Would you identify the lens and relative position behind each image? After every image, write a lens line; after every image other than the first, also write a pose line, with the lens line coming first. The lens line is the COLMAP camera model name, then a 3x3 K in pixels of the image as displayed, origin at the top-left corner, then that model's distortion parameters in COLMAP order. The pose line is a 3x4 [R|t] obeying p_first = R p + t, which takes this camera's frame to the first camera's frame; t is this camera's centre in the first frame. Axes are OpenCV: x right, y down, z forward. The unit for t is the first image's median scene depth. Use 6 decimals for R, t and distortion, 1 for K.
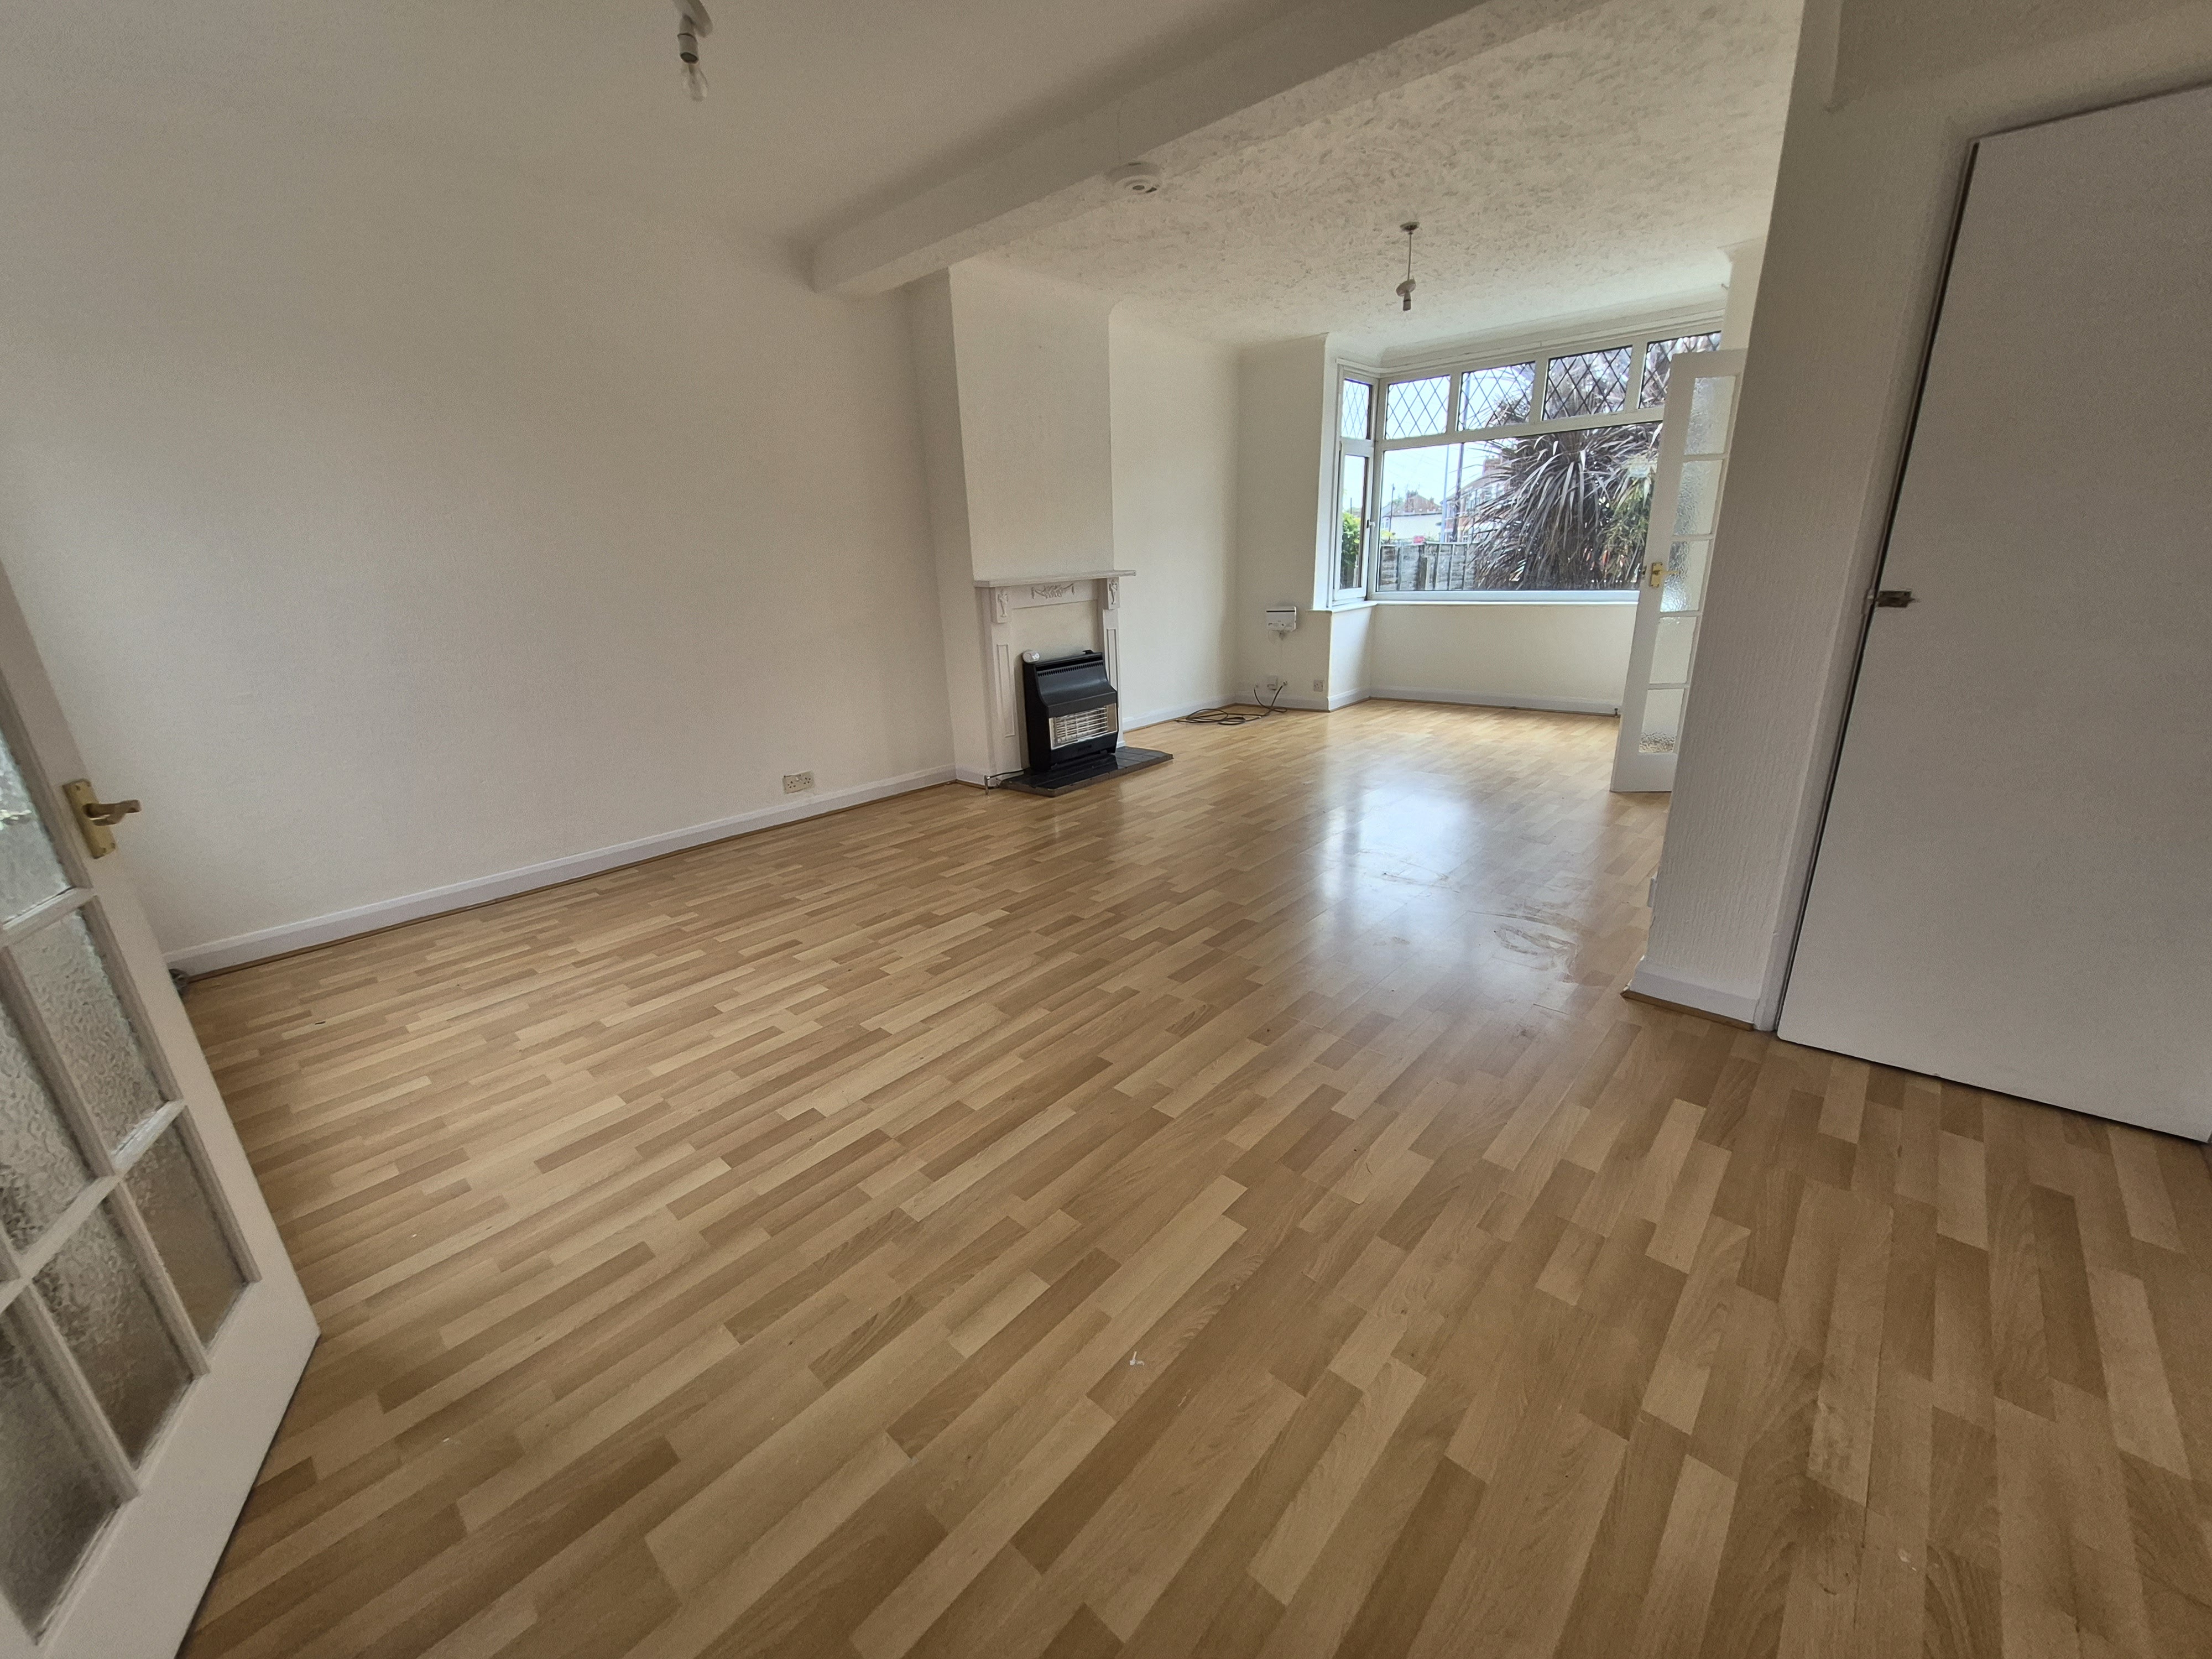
lens RADIAL K [[850.0, 0, 1106.0], [0, 850.0, 829.5], [0, 0, 1]] dist [0.000001, -0.000140]
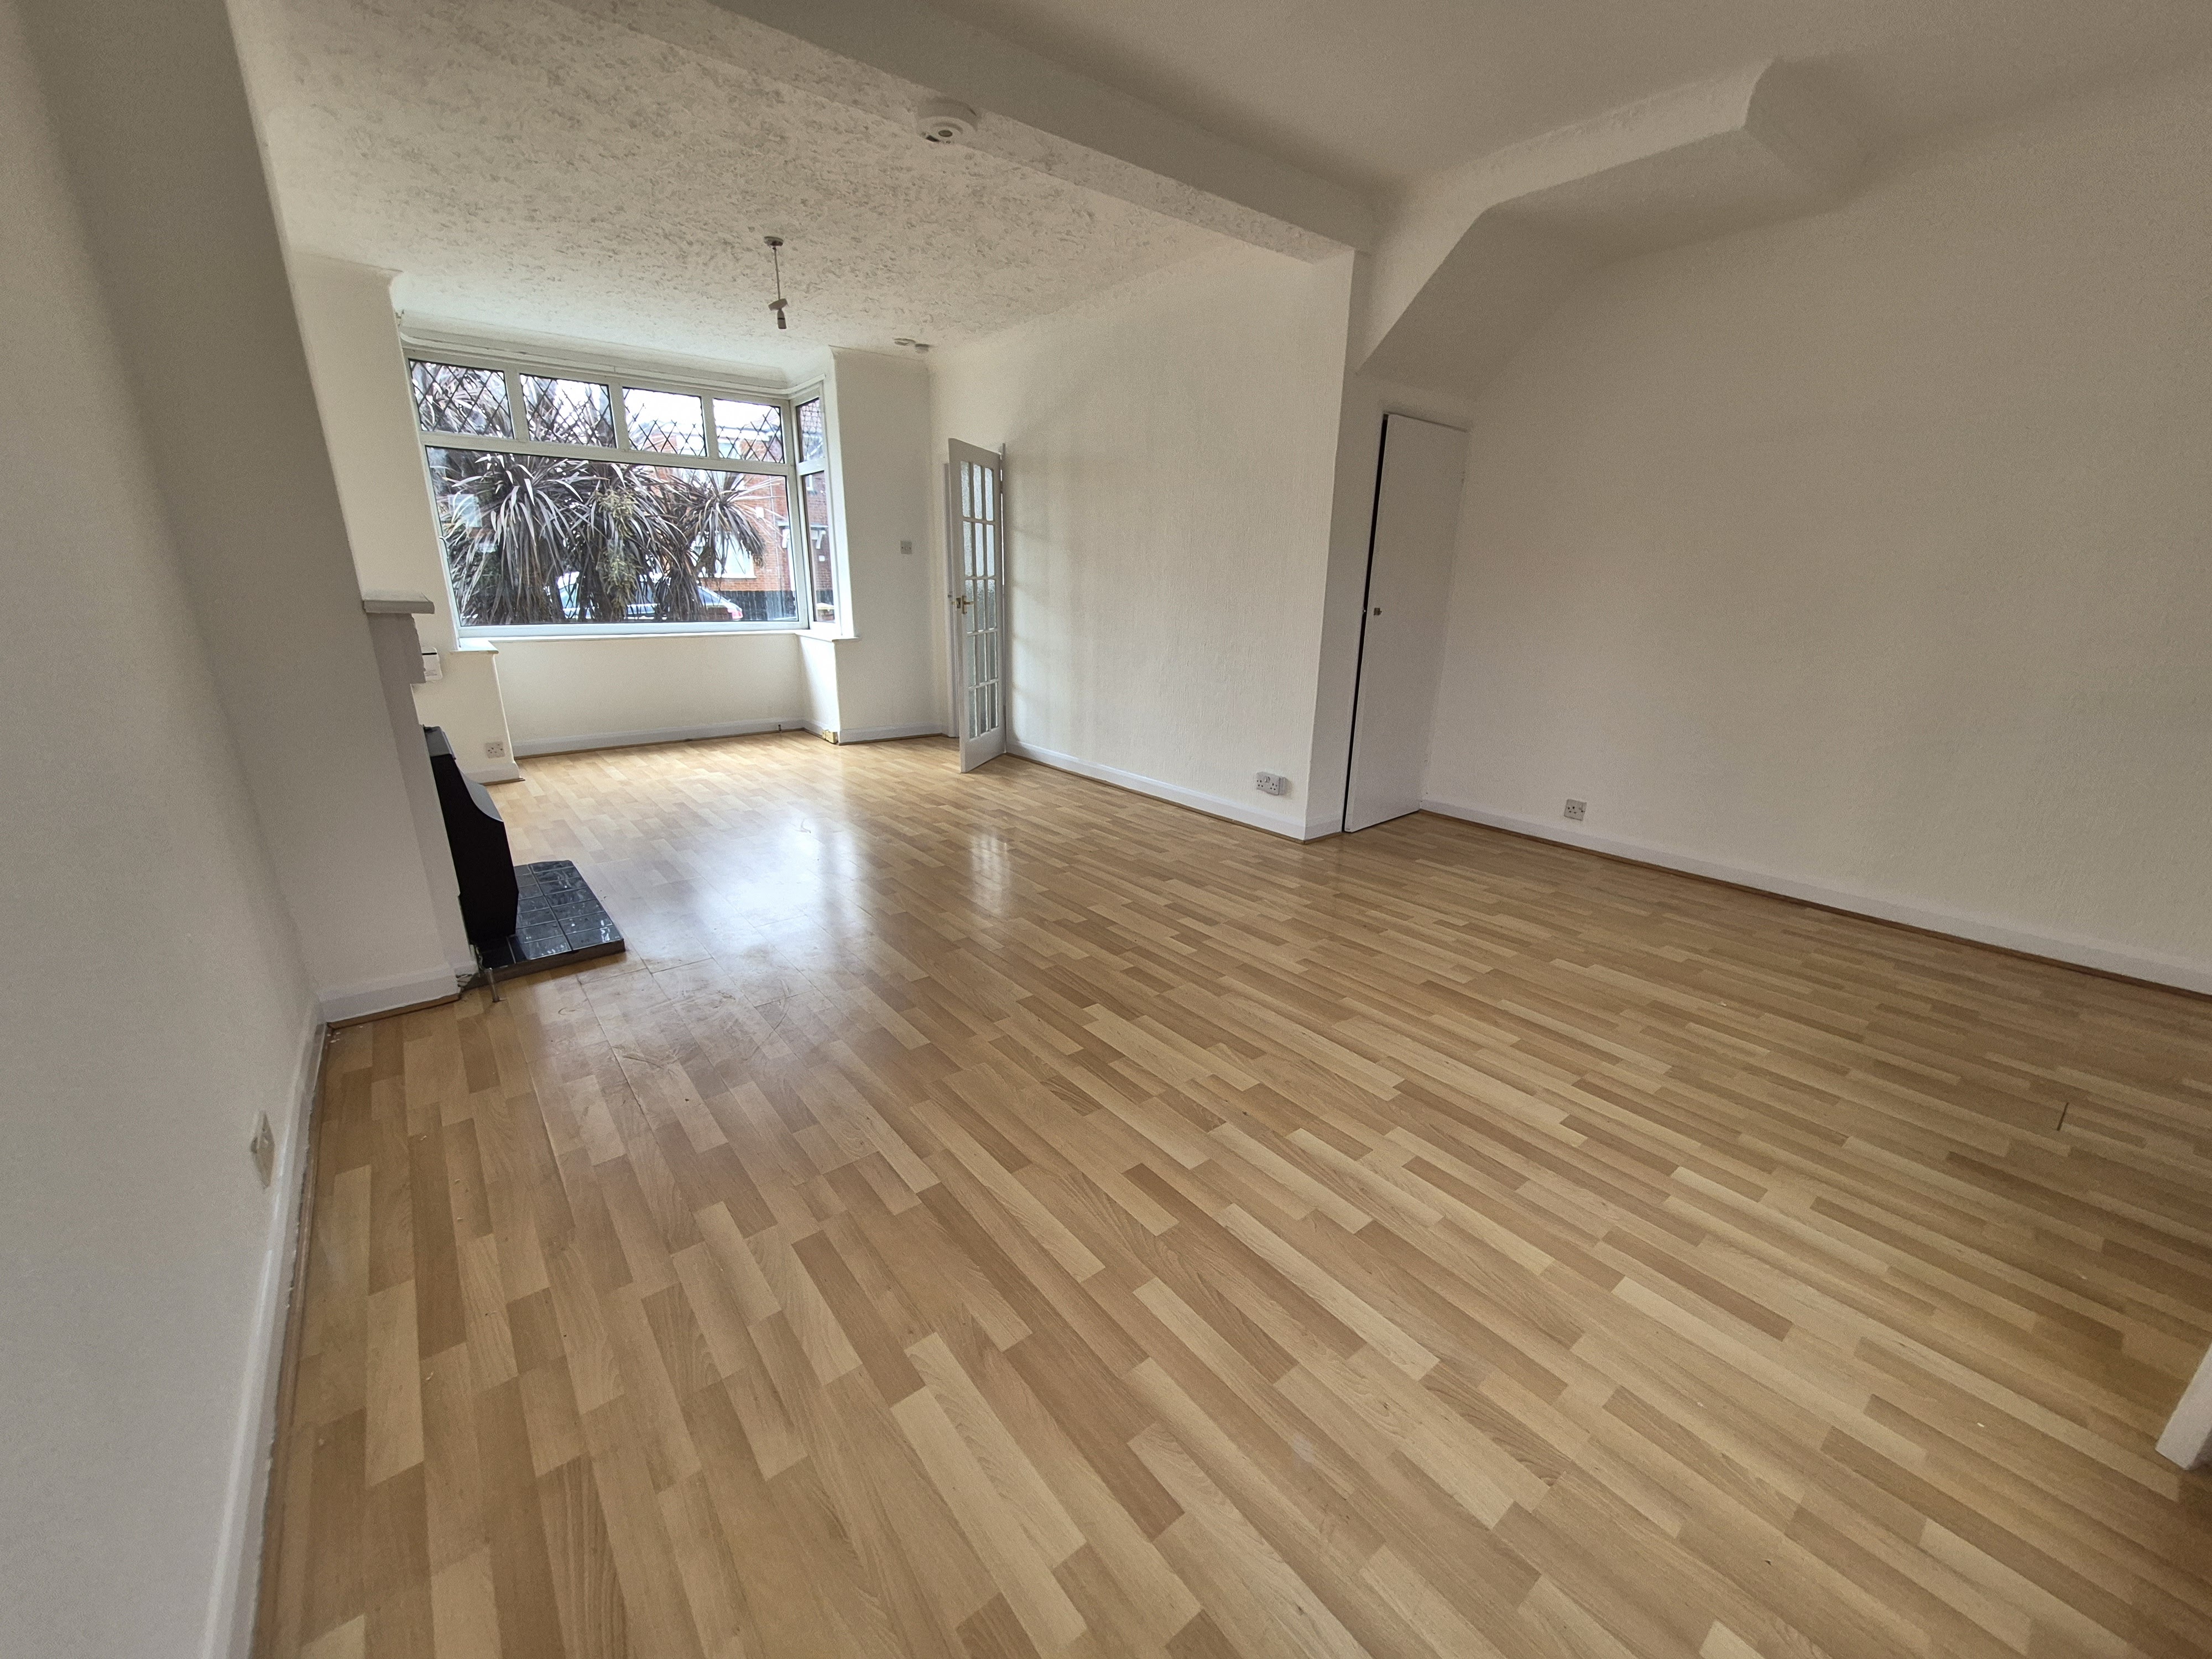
lens RADIAL K [[864.7, 0, 1021.5], [0, 864.7, 844.9], [0, 0, 1]] dist [0.000437, 0.000539]
pose [[0.202997, -0.253520, 0.945791, -1.217504], [0.281512, 0.940232, 0.191608, -0.313651], [-0.937839, 0.227356, 0.262234, 1.134017]]
